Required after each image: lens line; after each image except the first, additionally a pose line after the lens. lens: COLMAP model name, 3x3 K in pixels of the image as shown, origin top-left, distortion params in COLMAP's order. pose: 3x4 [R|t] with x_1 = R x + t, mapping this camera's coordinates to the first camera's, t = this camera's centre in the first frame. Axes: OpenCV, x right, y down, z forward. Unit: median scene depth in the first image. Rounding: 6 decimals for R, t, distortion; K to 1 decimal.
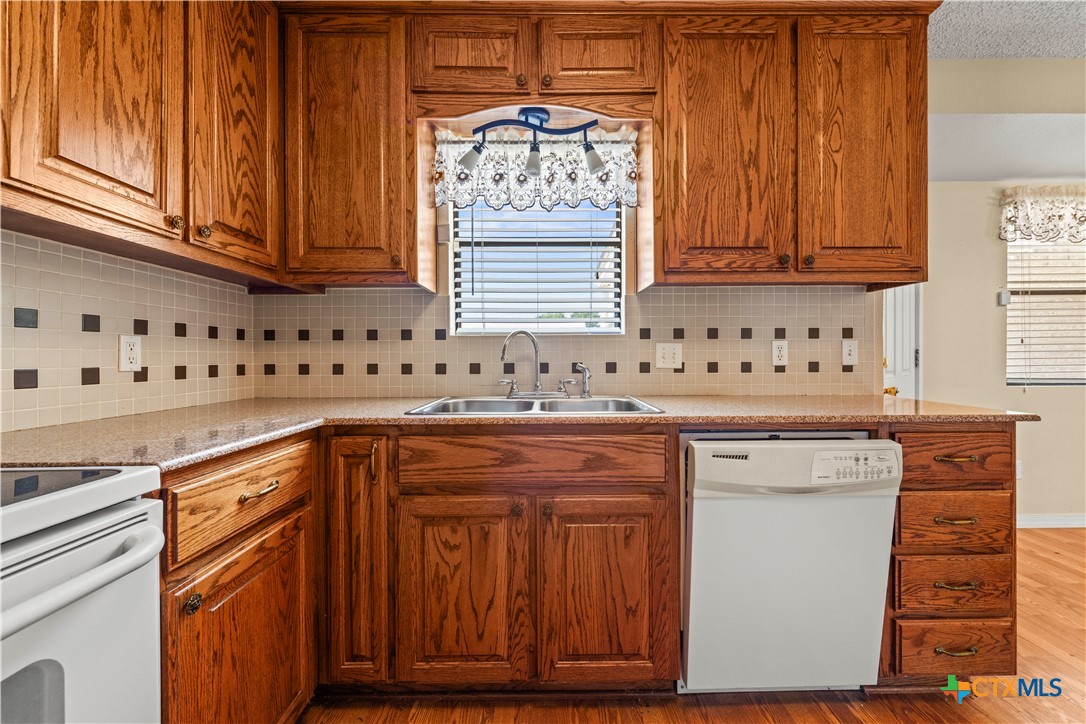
lens RADIAL K [[430.4, 0, 547.0], [0, 430.4, 355.3], [0, 0, 1]] dist [-0.001657, -0.000005]
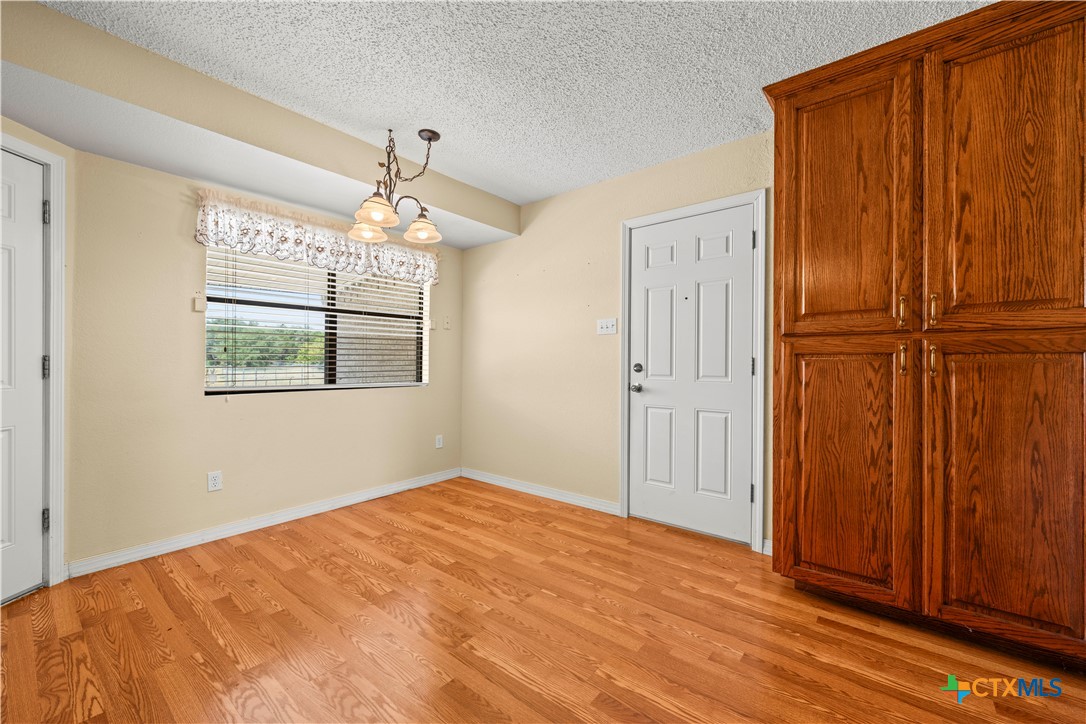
lens RADIAL K [[430.4, 0, 544.6], [0, 430.4, 363.1], [0, 0, 1]] dist [-0.001657, -0.000005]
pose [[0.642401, 0.007597, 0.766331, 1.367450], [-0.009053, 0.999956, -0.002325, -0.010701], [-0.766315, -0.005444, 0.642442, -0.337271]]
